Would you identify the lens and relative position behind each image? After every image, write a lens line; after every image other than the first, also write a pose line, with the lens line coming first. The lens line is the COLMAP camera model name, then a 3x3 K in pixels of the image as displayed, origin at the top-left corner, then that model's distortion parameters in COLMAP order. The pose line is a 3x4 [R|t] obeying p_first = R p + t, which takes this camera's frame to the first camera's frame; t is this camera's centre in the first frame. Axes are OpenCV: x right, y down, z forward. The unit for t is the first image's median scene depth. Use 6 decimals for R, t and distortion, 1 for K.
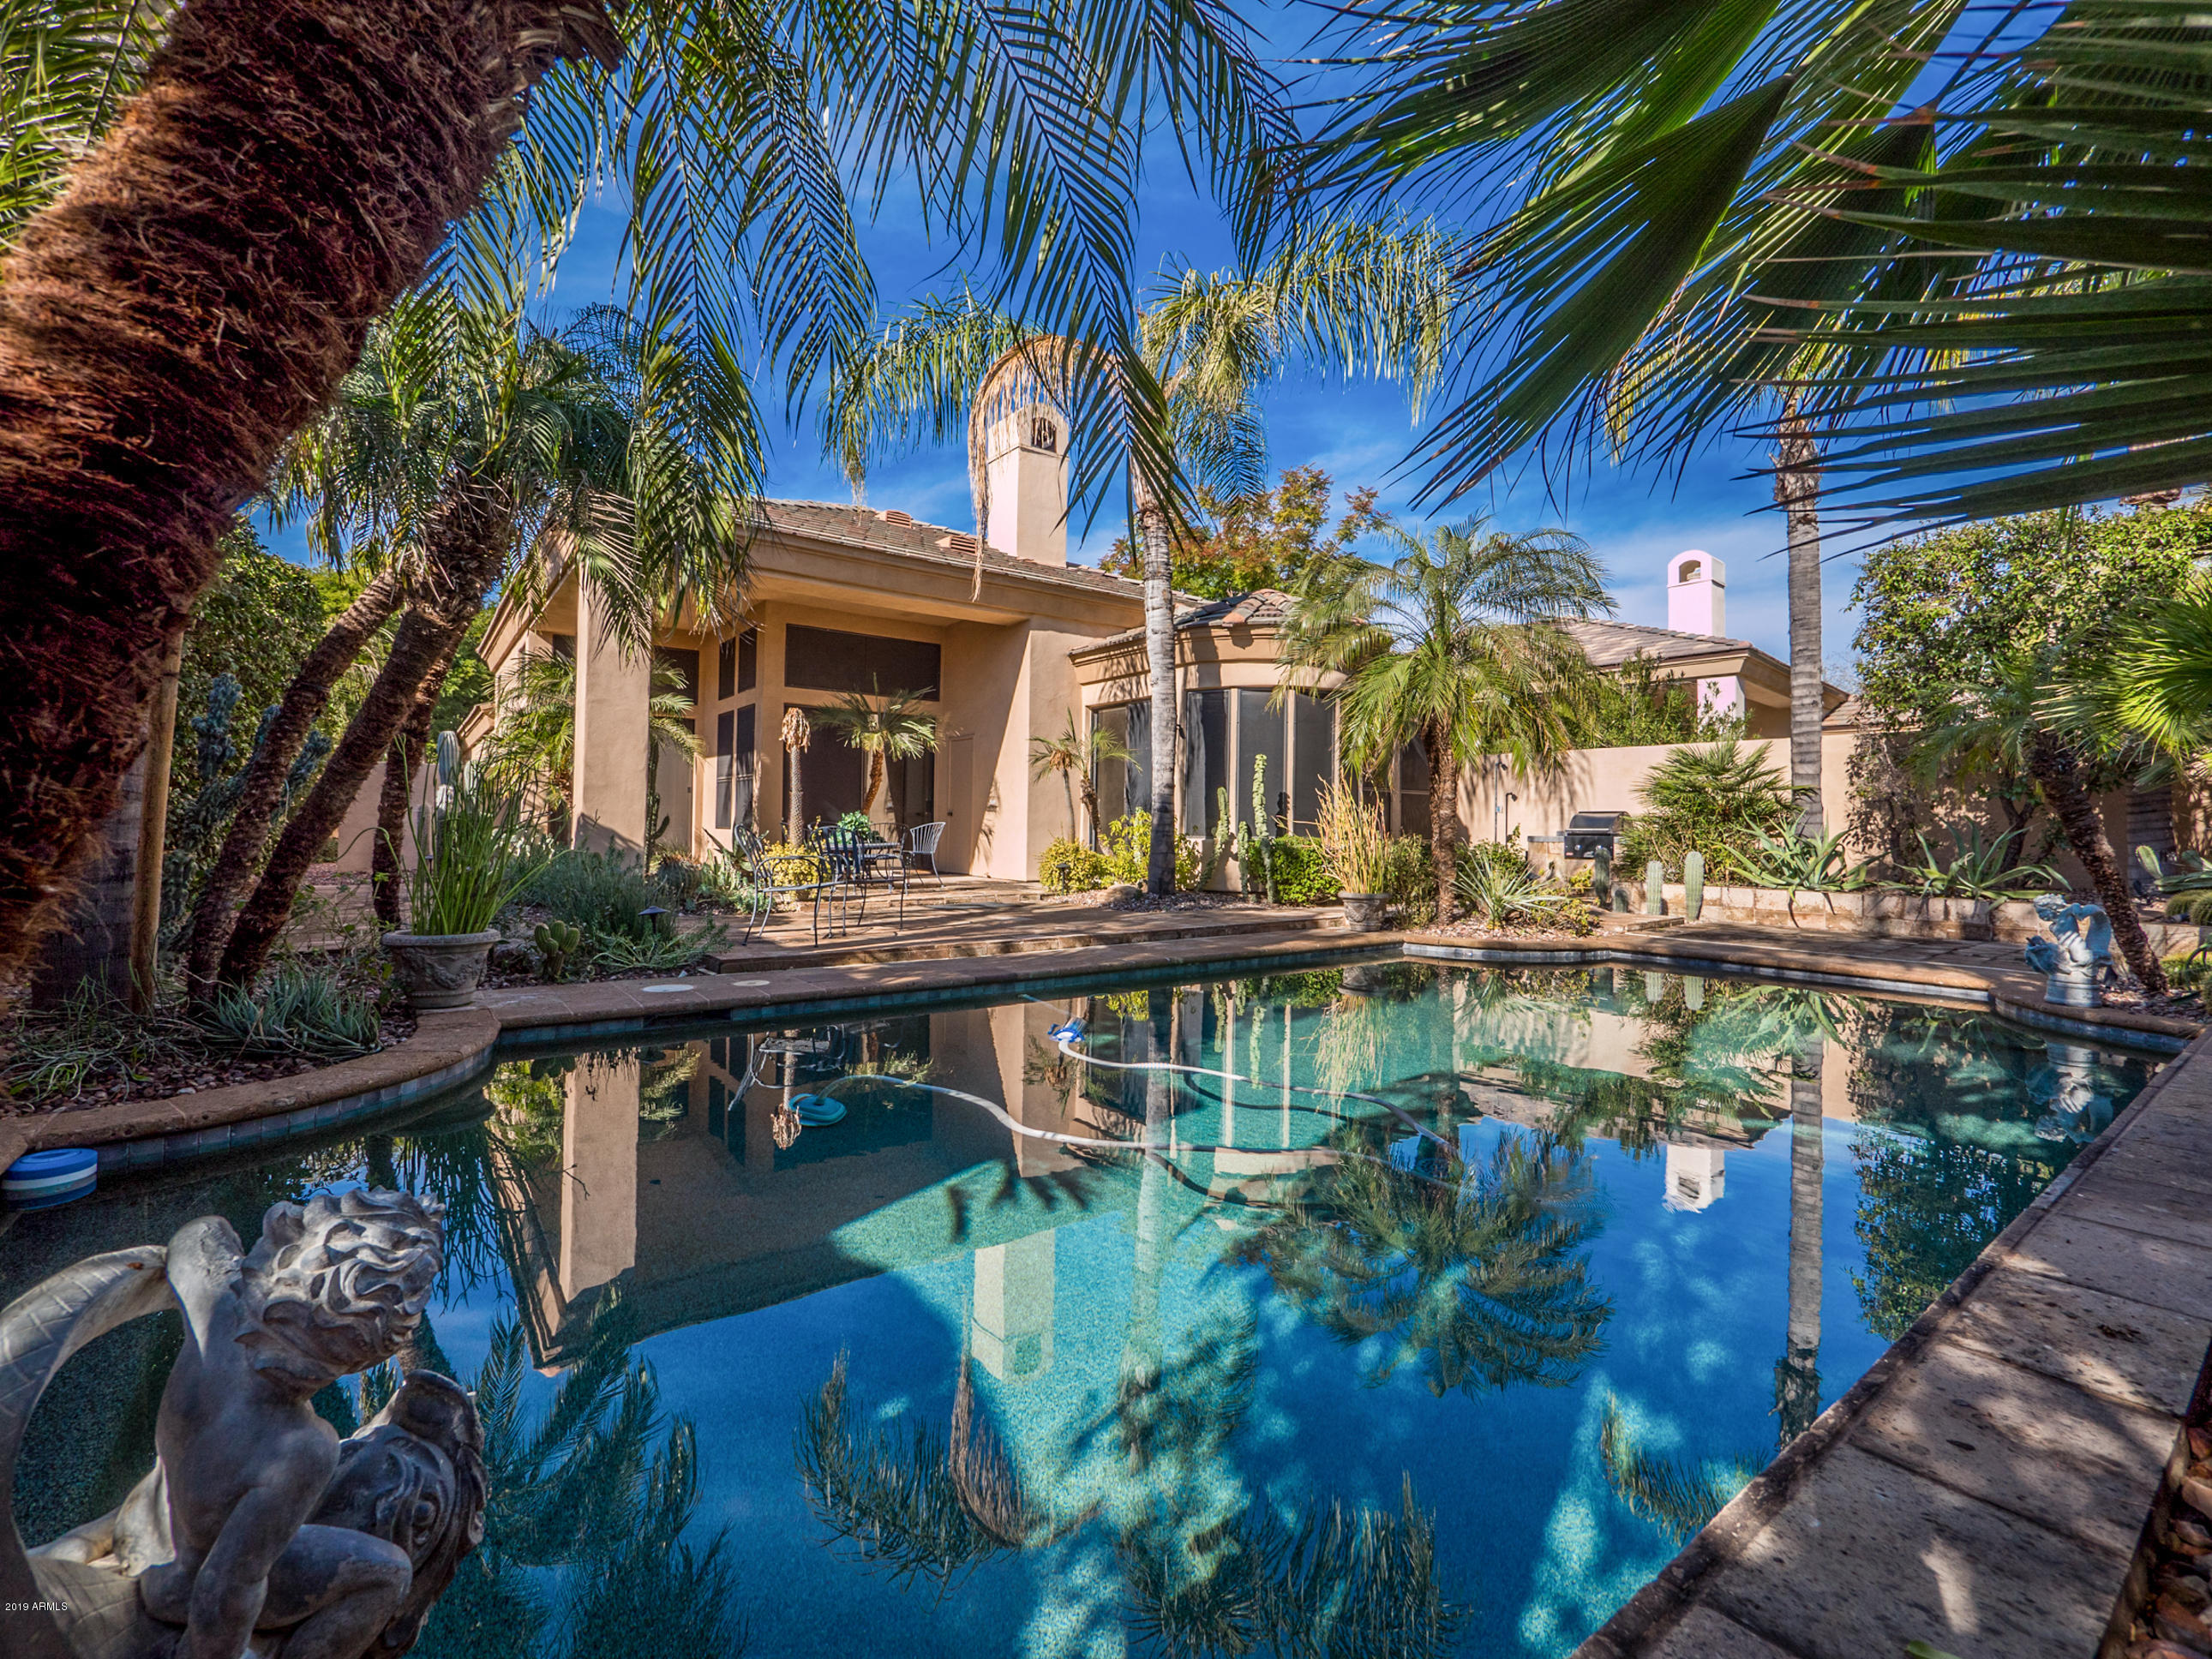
lens RADIAL K [[960.6, 0, 1121.4], [0, 960.6, 815.8], [0, 0, 1]] dist [-0.002717, -0.000465]
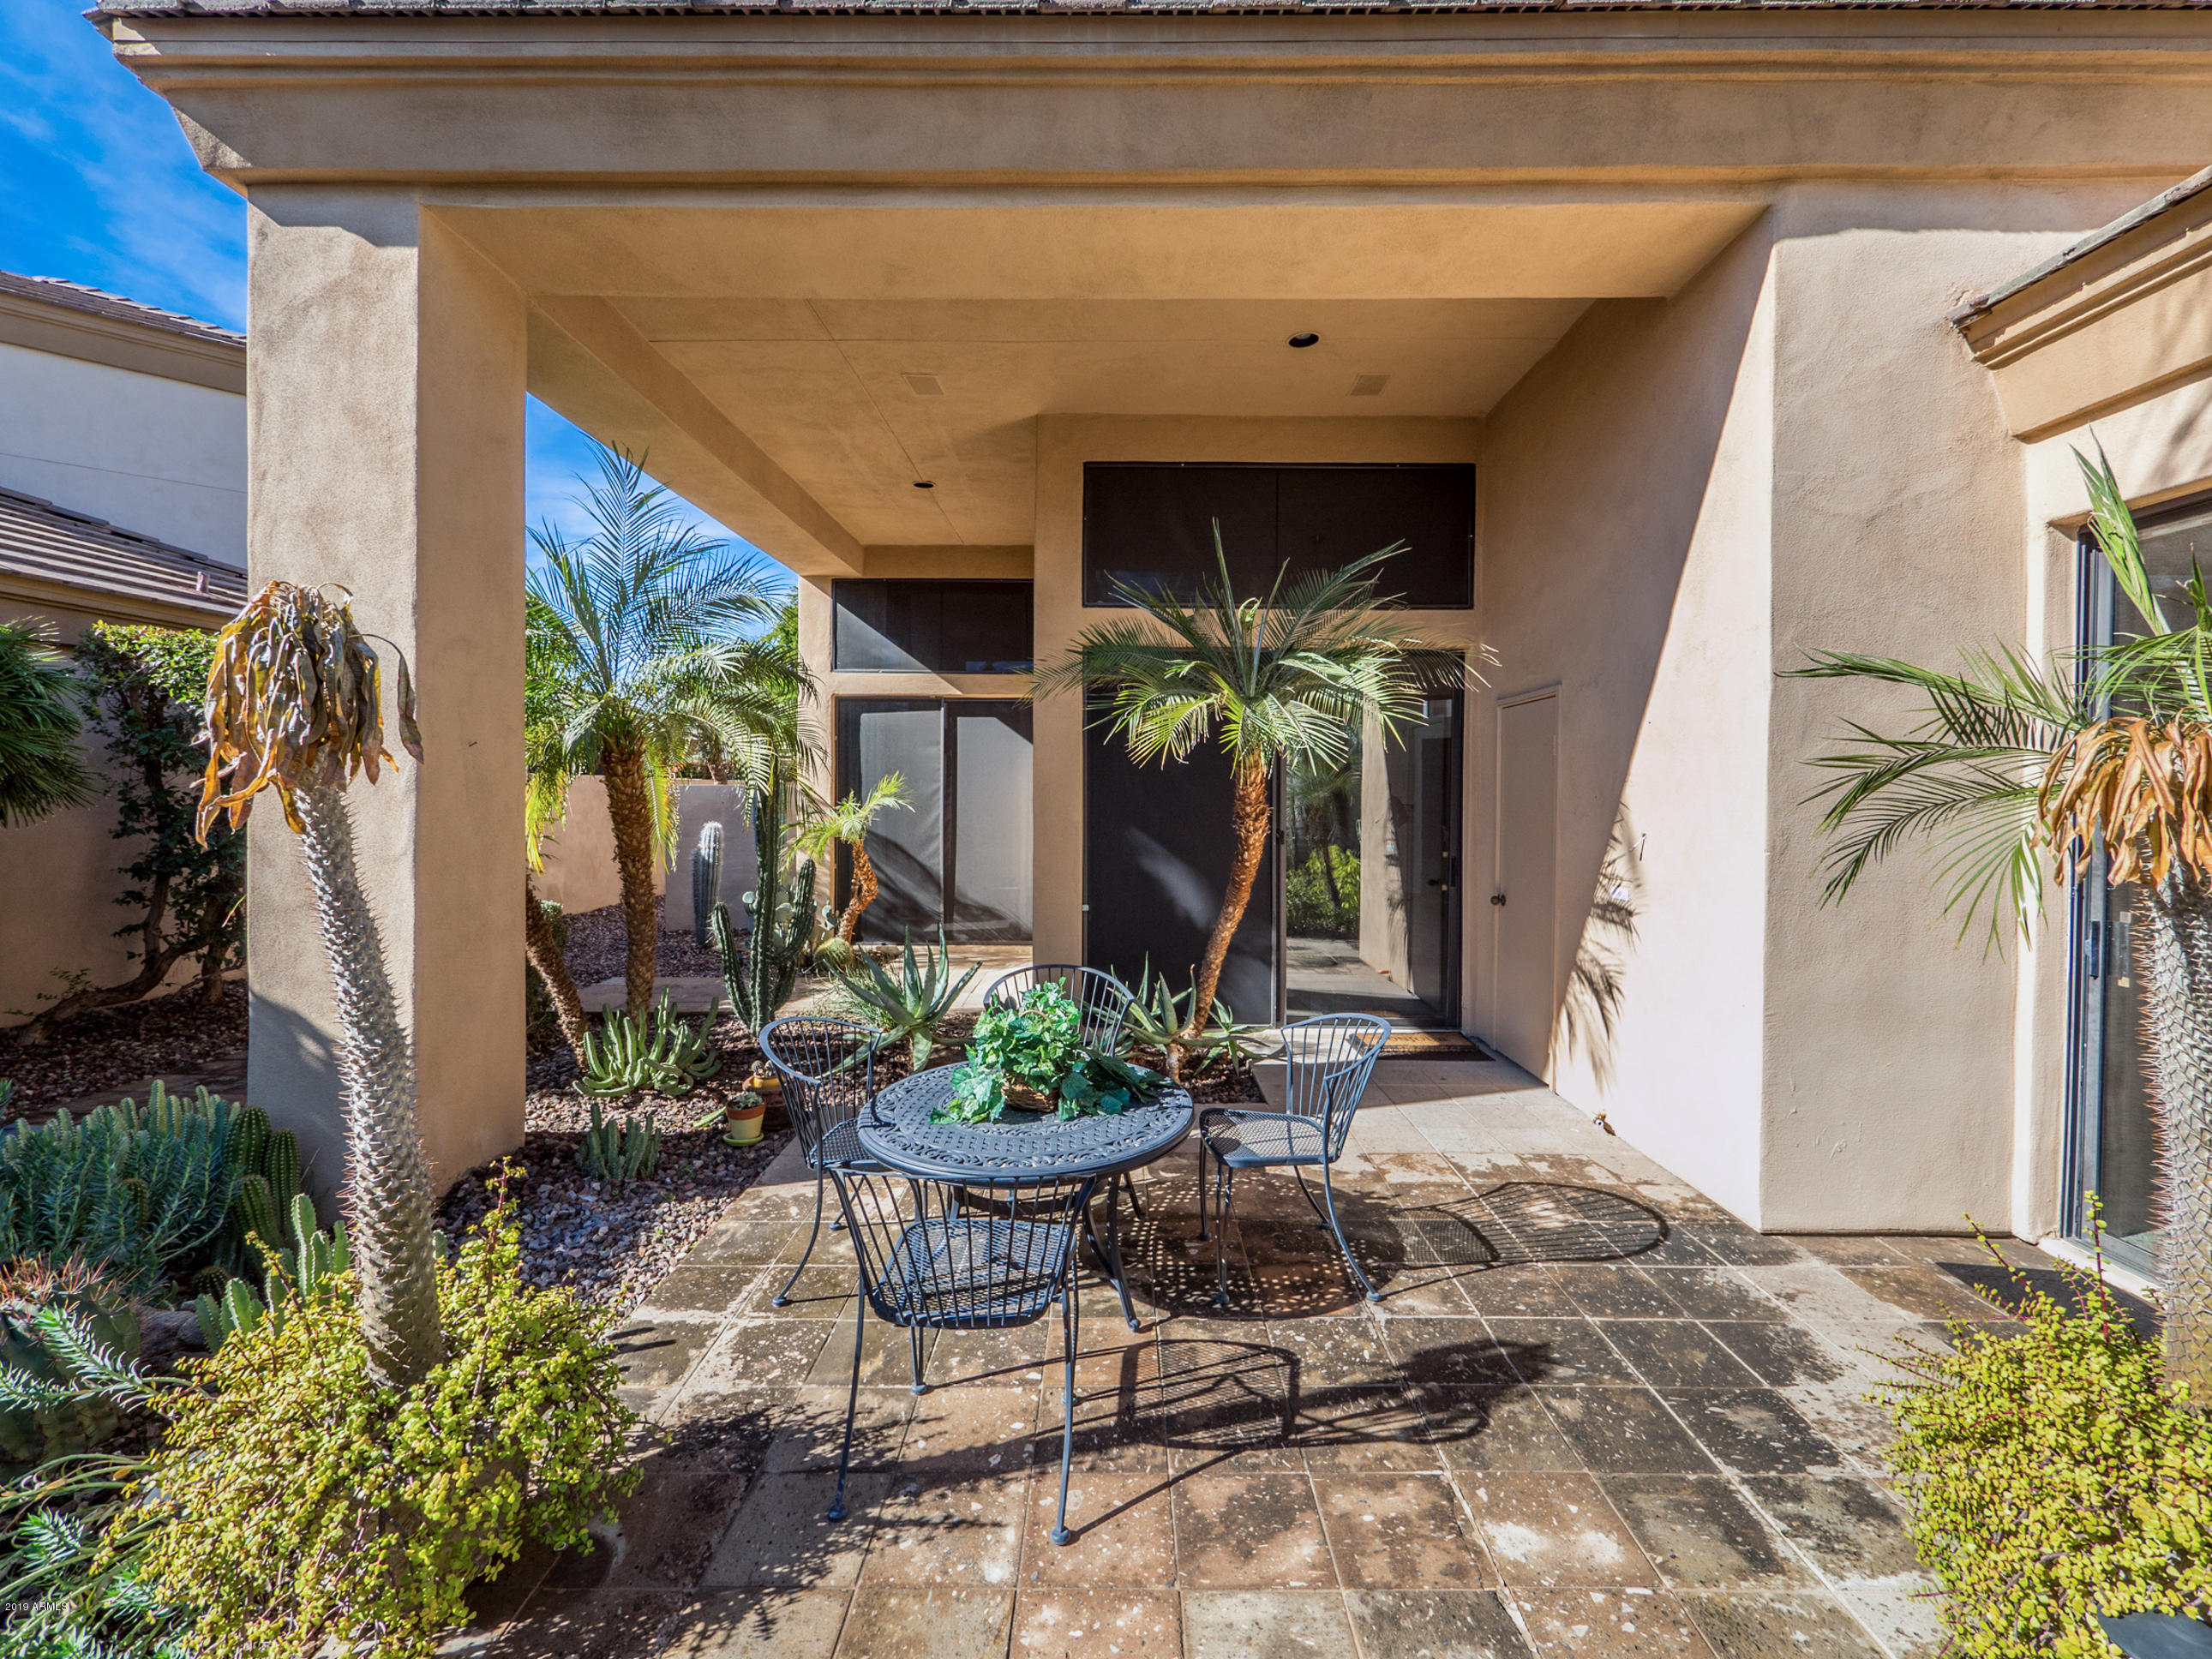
lens RADIAL K [[960.6, 0, 1121.4], [0, 960.6, 815.8], [0, 0, 1]] dist [-0.002717, -0.000465]
pose [[0.805710, 0.001776, -0.592308, -0.099342], [0.016970, 0.999516, 0.026081, -0.061480], [0.592067, -0.031065, 0.805290, 0.821162]]
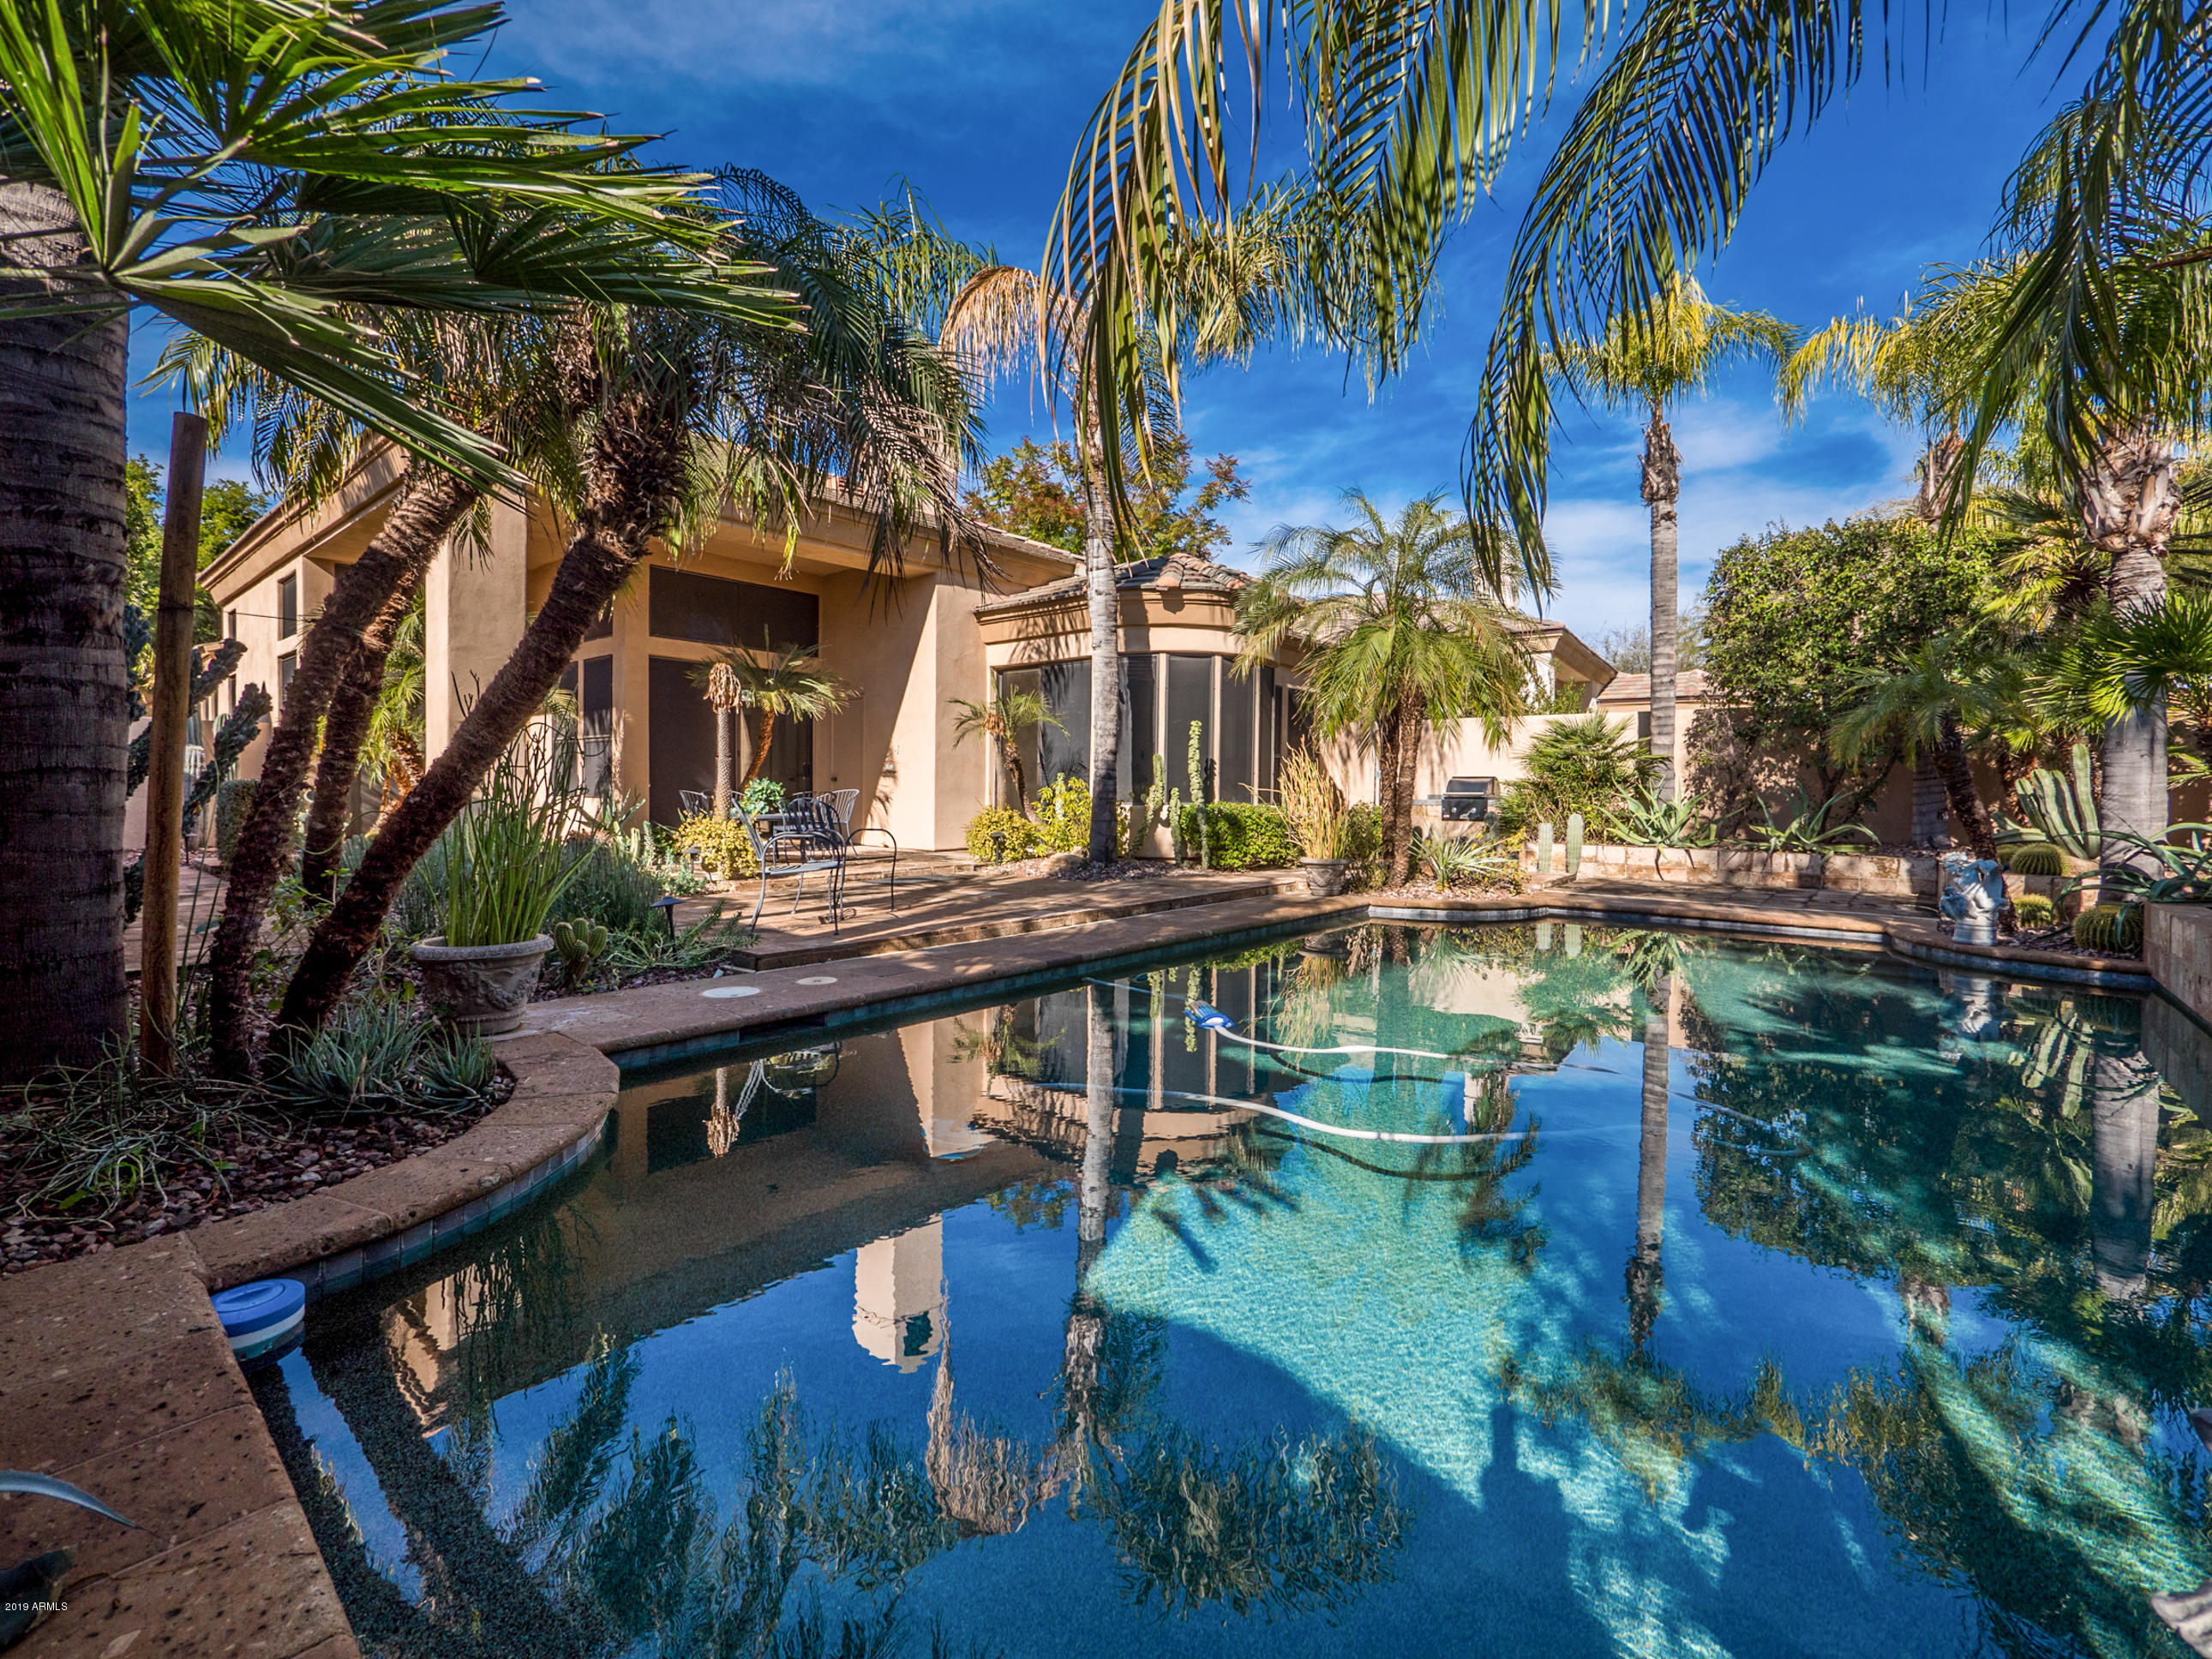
lens RADIAL K [[960.6, 0, 1121.4], [0, 960.6, 815.8], [0, 0, 1]] dist [-0.002717, -0.000465]
pose [[0.972627, -0.010403, 0.232139, -0.164258], [0.000705, 0.999125, 0.041819, -0.007083], [-0.232371, -0.040510, 0.971783, 0.043638]]
